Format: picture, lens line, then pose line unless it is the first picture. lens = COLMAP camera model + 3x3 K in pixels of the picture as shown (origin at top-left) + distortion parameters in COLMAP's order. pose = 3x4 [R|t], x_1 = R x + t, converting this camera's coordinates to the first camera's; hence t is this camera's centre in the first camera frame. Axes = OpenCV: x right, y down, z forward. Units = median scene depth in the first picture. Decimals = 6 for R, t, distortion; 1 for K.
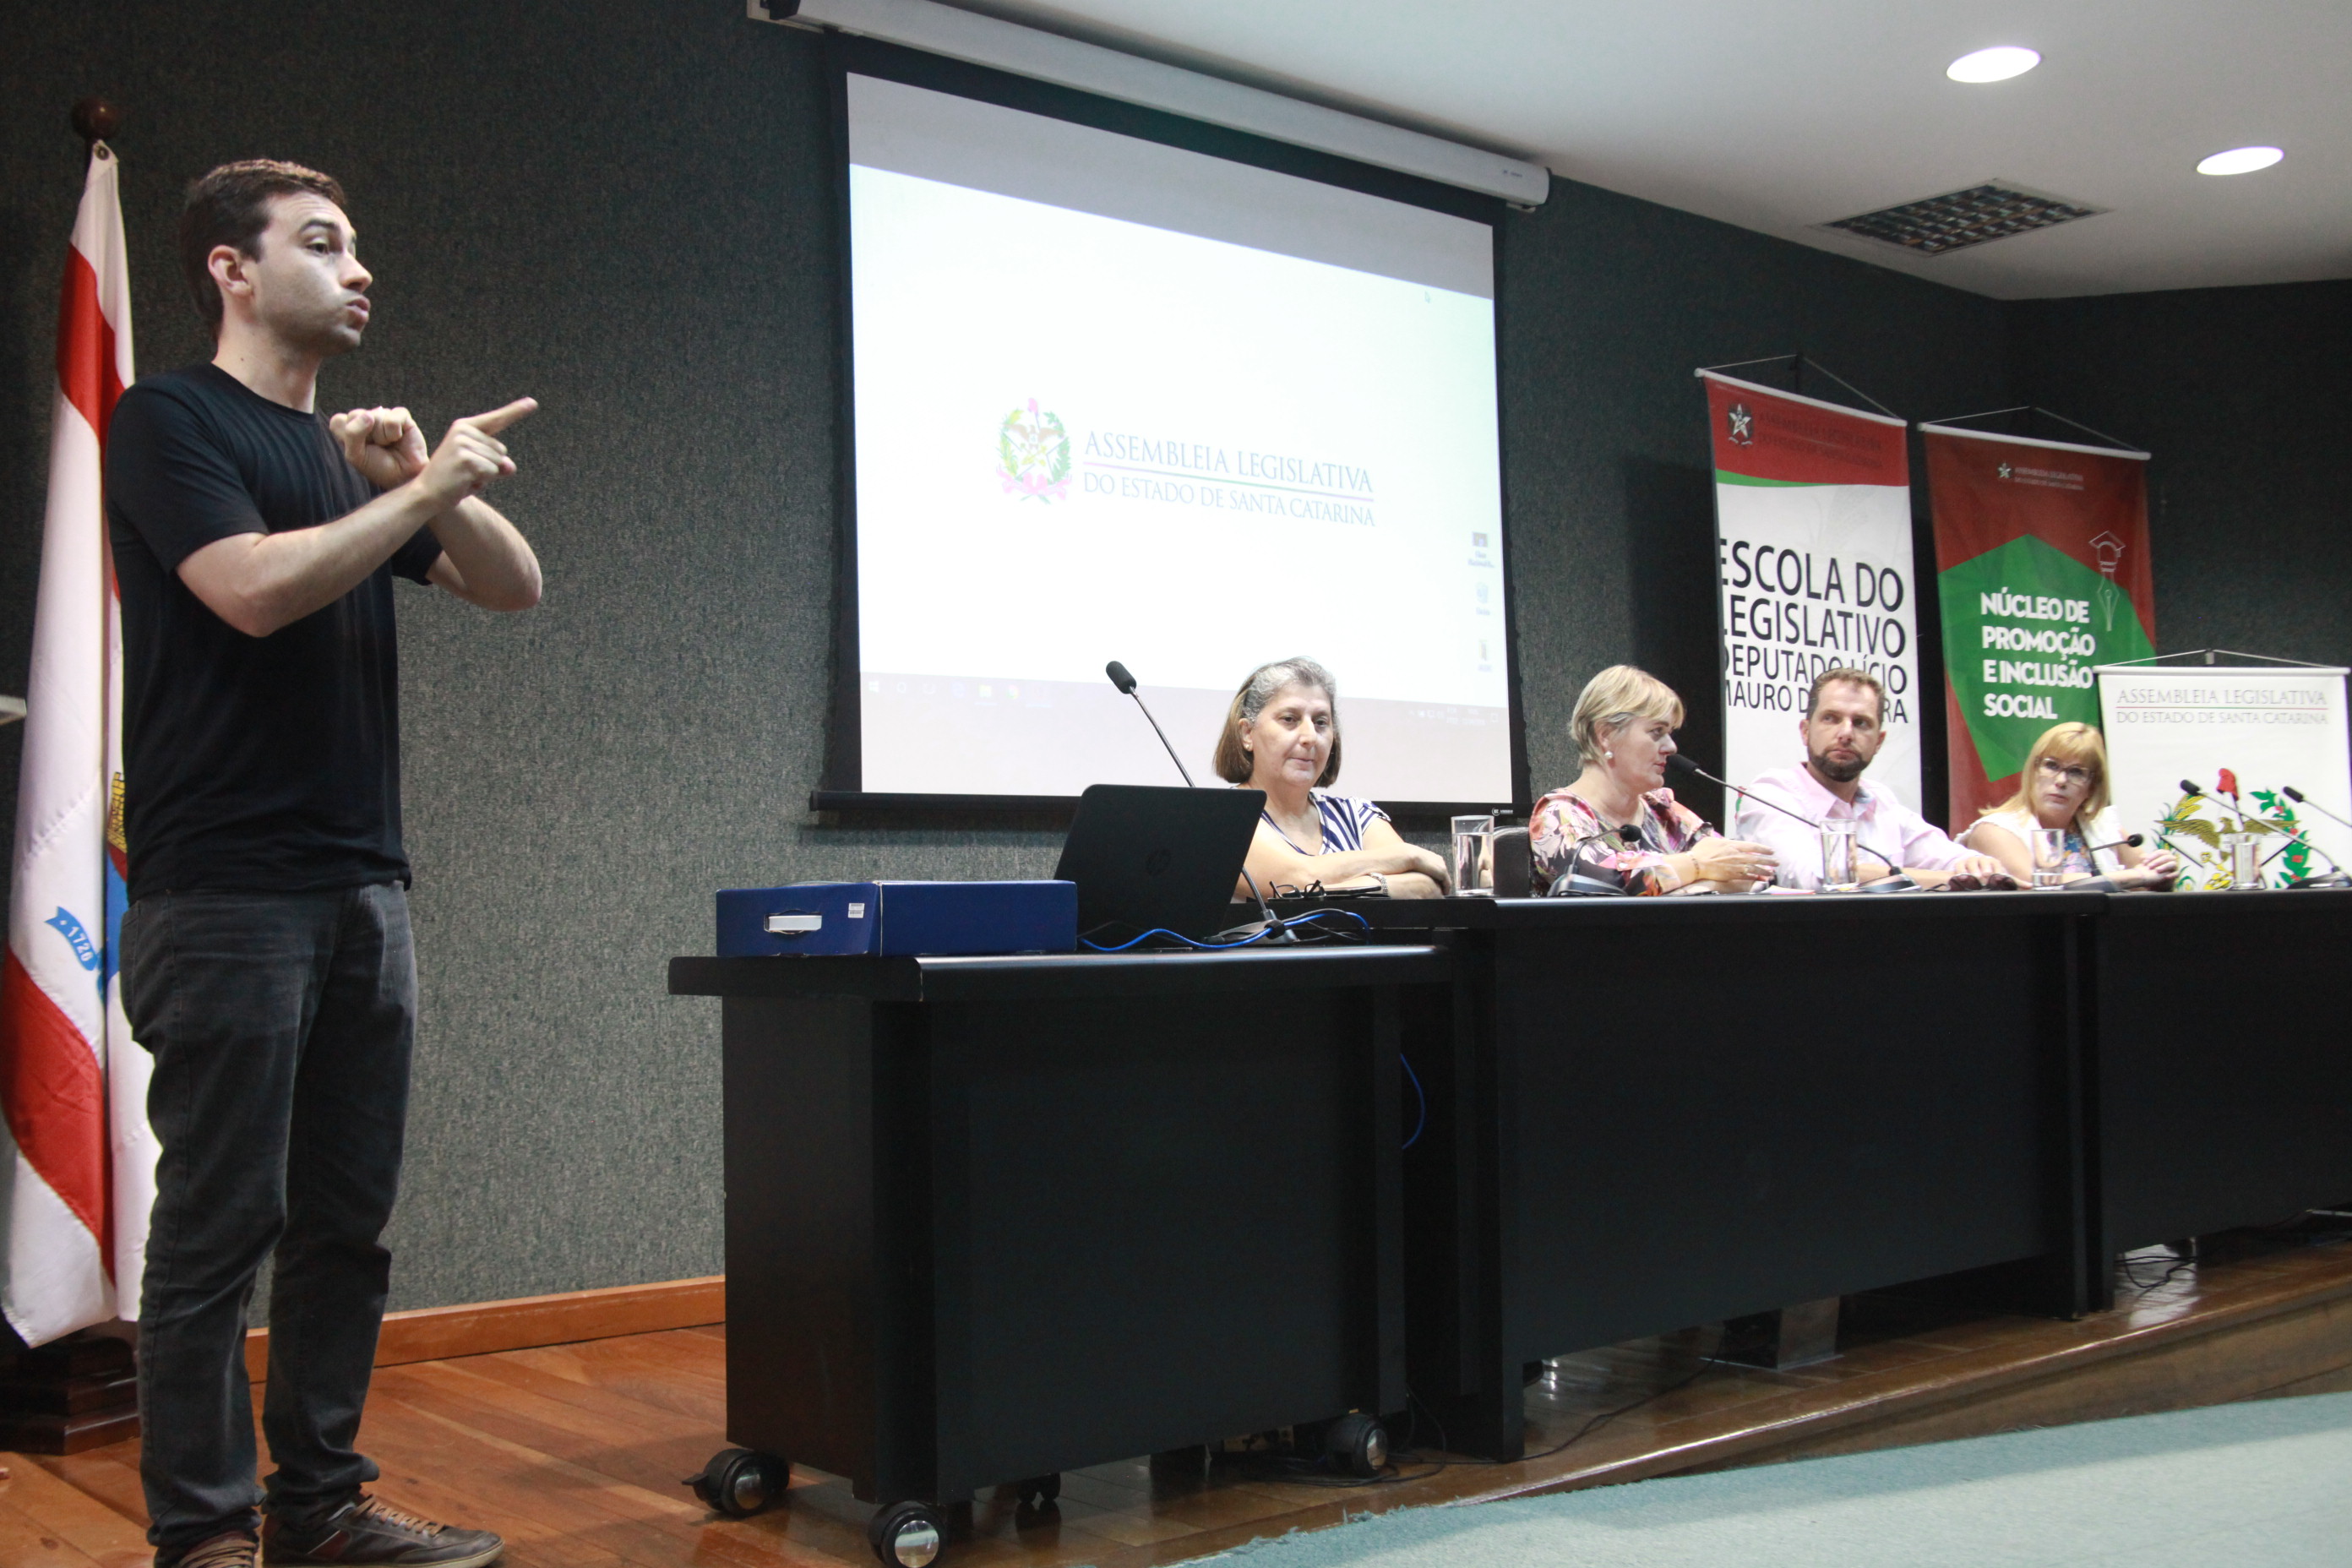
lens RADIAL K [[2447.6, 0, 1170.8], [0, 2447.6, 816.8], [0, 0, 1]] dist [-0.088898, 0.194197]
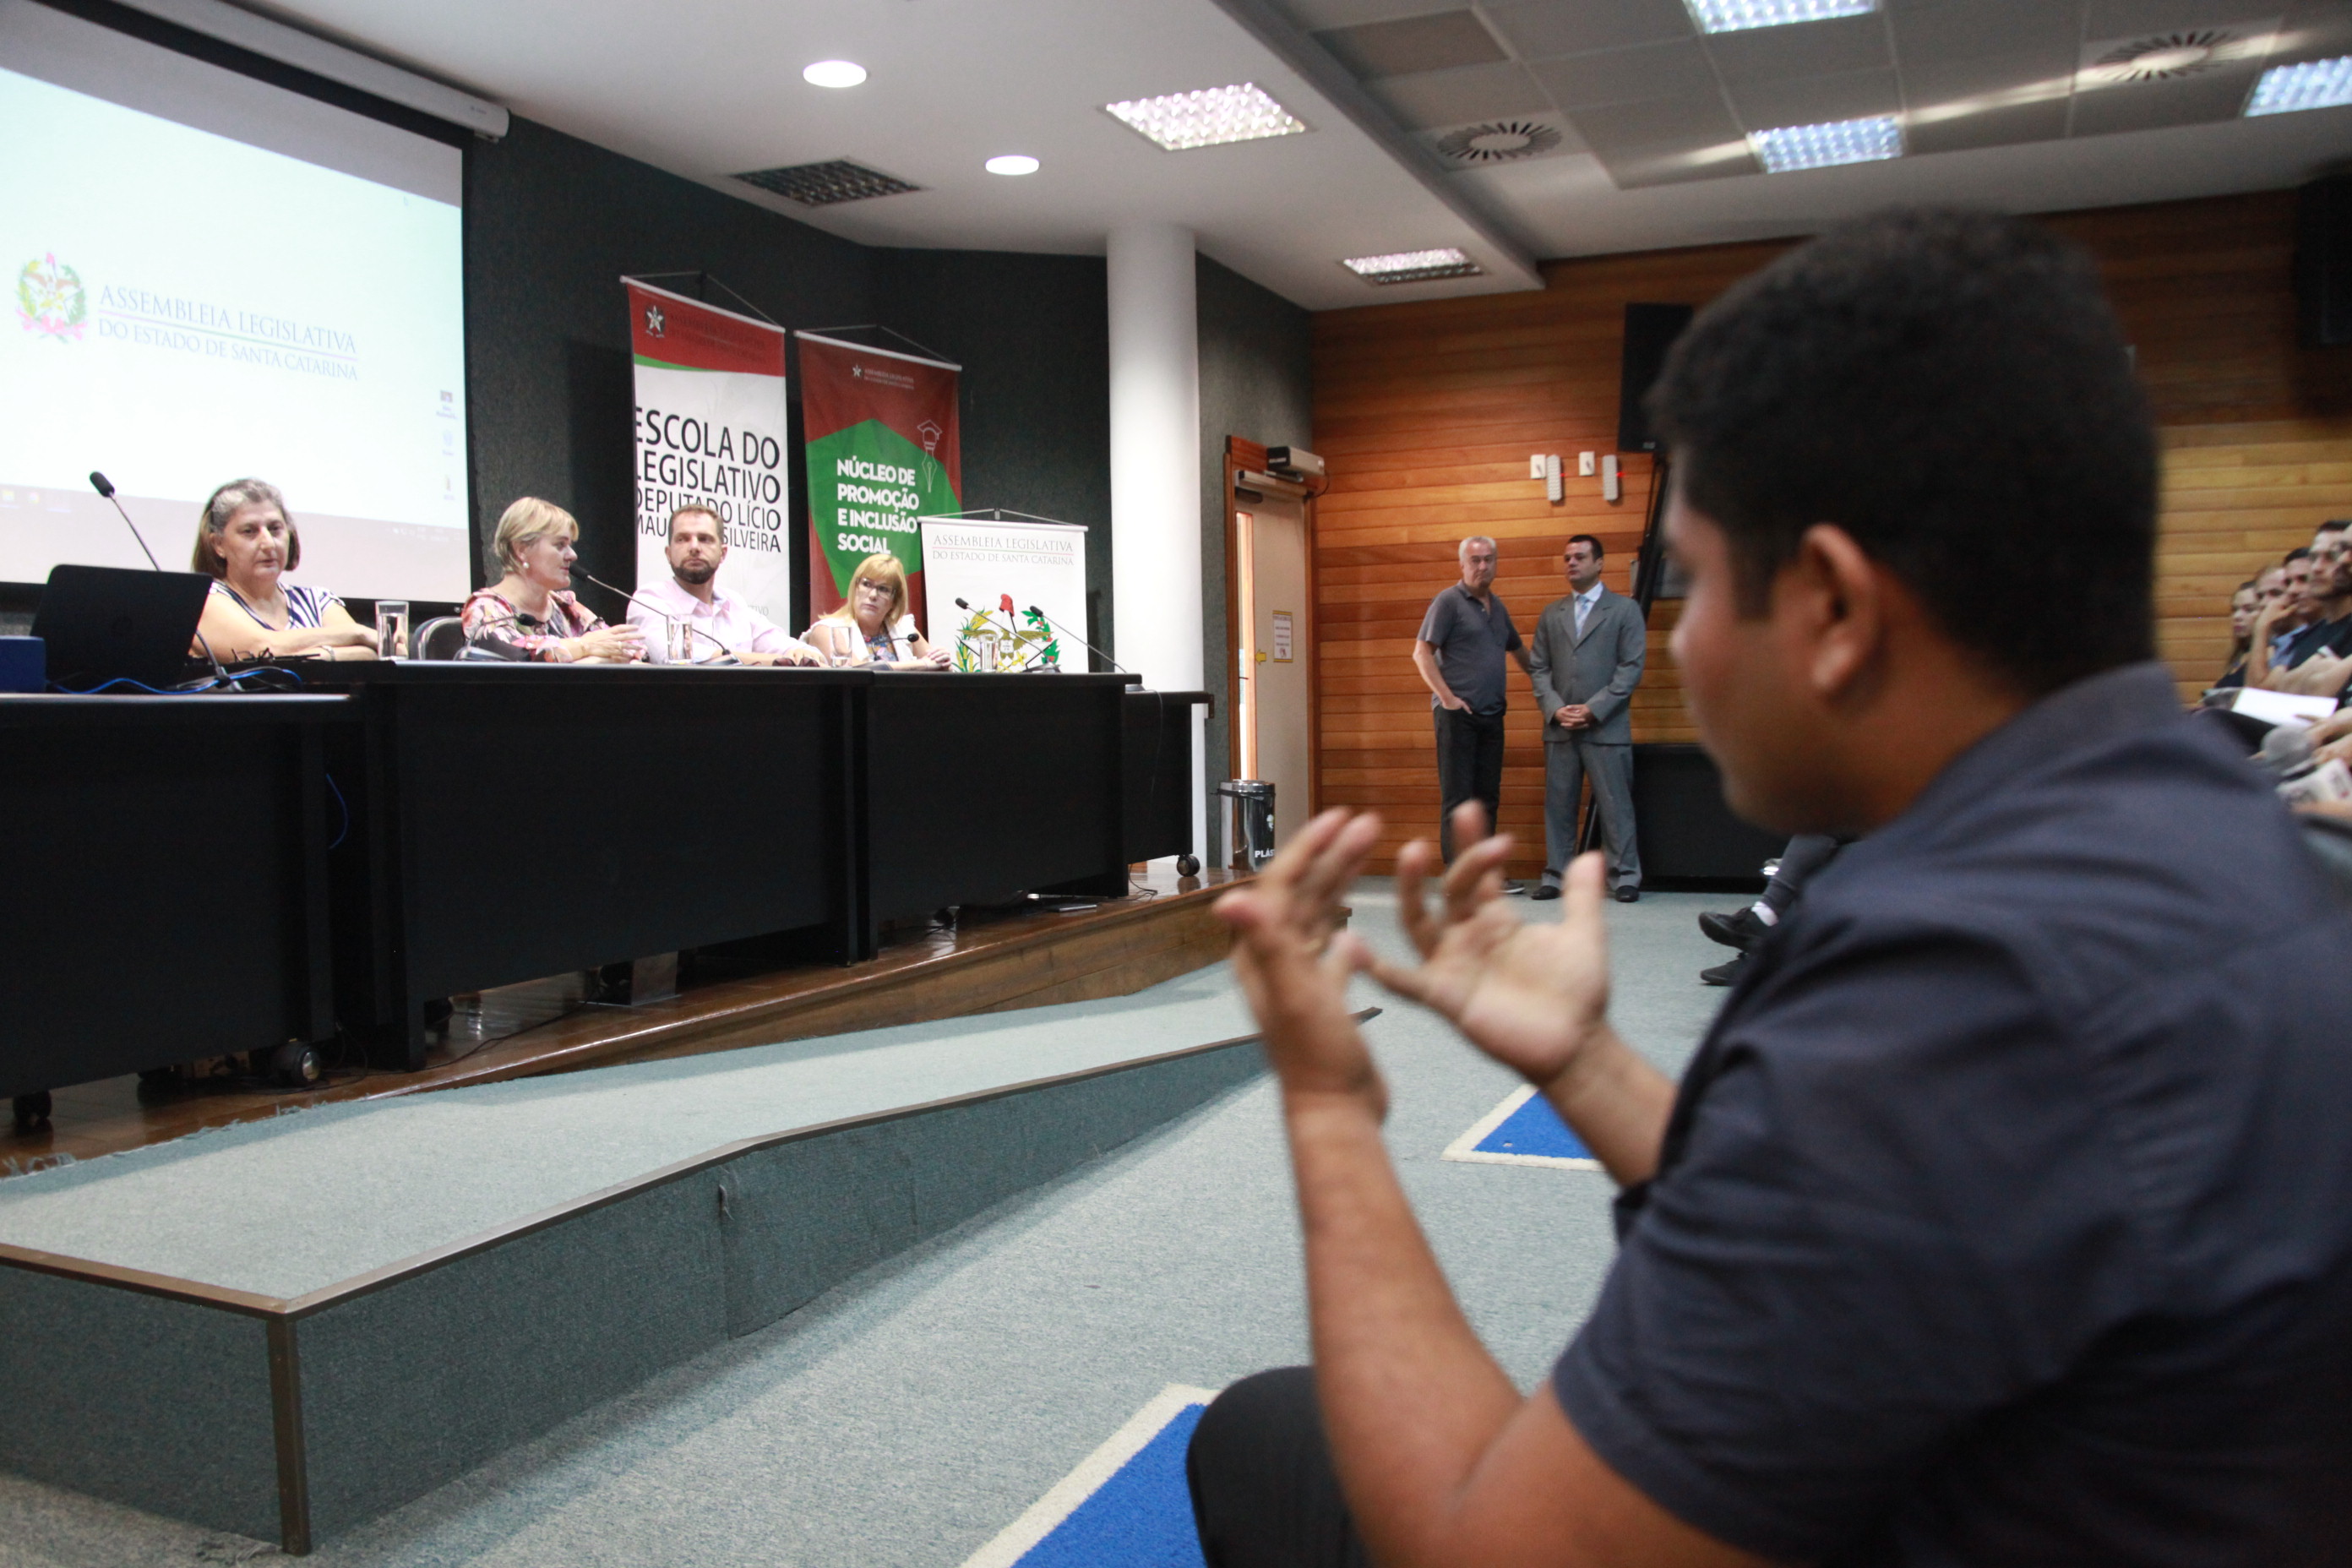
lens RADIAL K [[1924.0, 0, 1165.3], [0, 1924.0, 821.6], [0, 0, 1]] dist [-0.162772, 0.141139]
pose [[0.898955, -0.016098, 0.437744, 0.029379], [-0.026815, 0.995428, 0.091674, 0.008022], [-0.437219, -0.094149, 0.894414, -0.062192]]
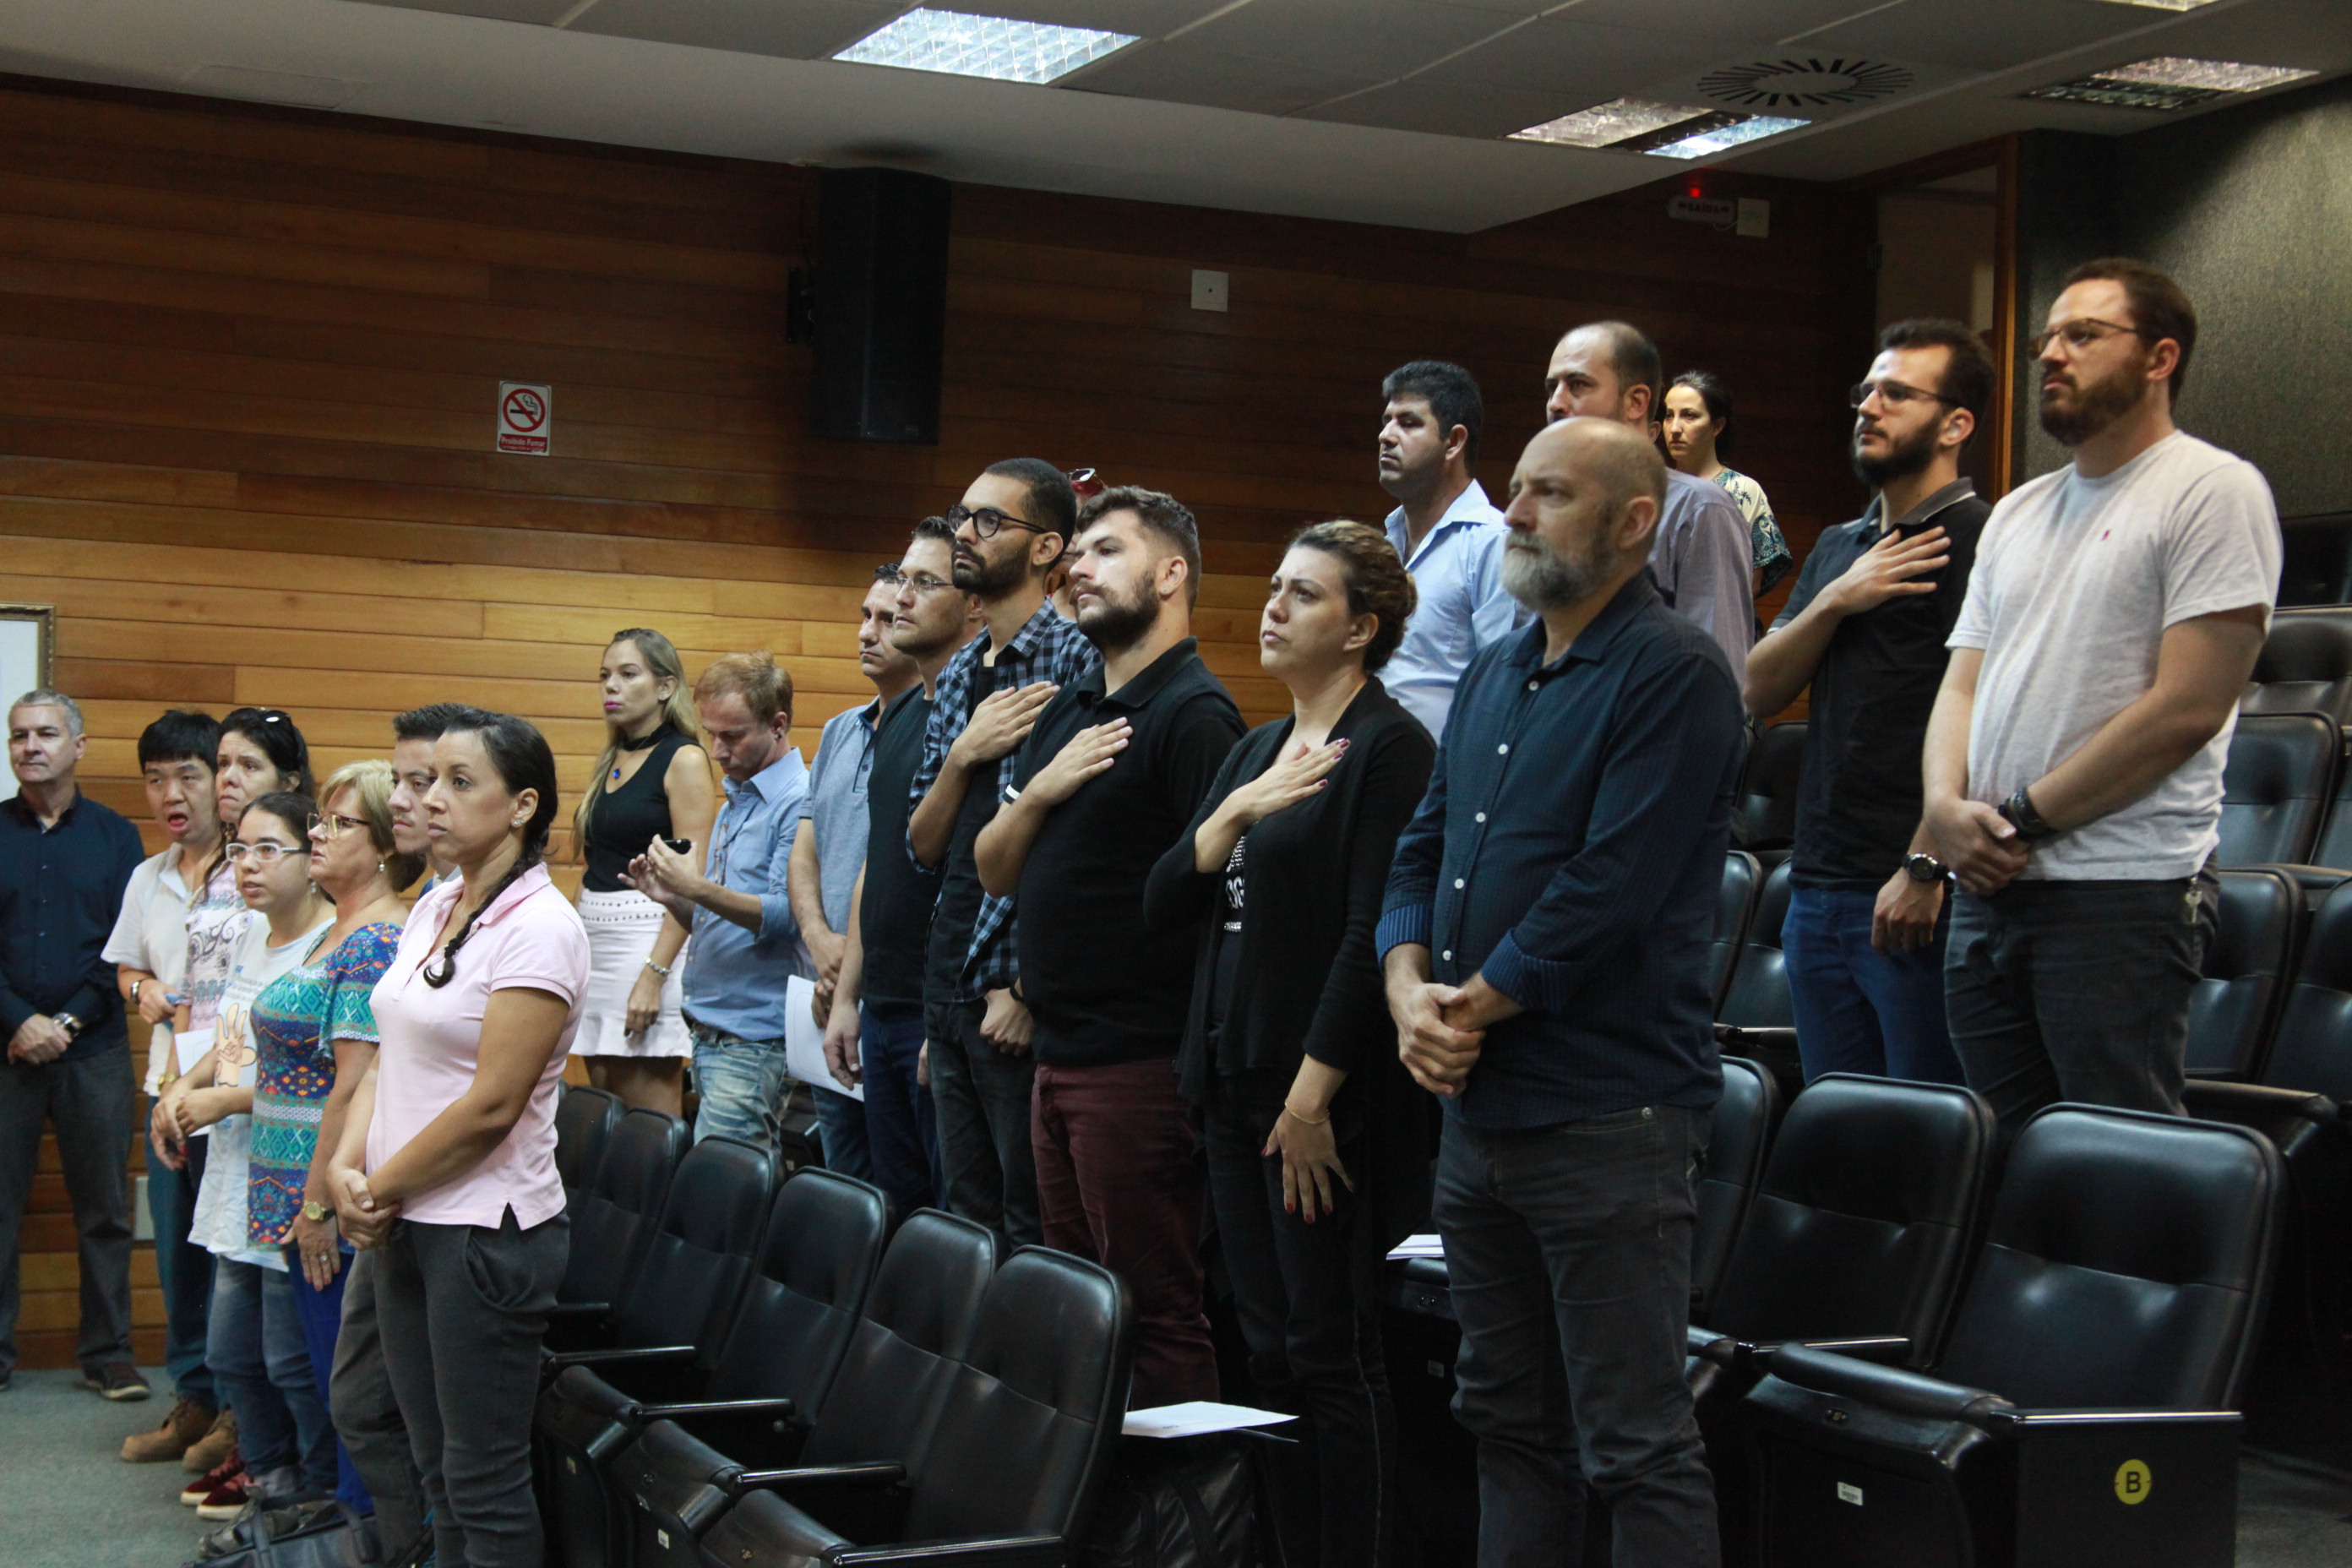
lens RADIAL K [[3386.2, 0, 1144.6], [0, 3386.2, 826.3], [0, 0, 1]] dist [0.094078, 0.020770]
pose [[0.267501, 0.027967, 0.963151, -0.030218], [-0.080377, 0.996743, -0.006619, -0.056098], [-0.960199, -0.075645, 0.268878, 0.214466]]
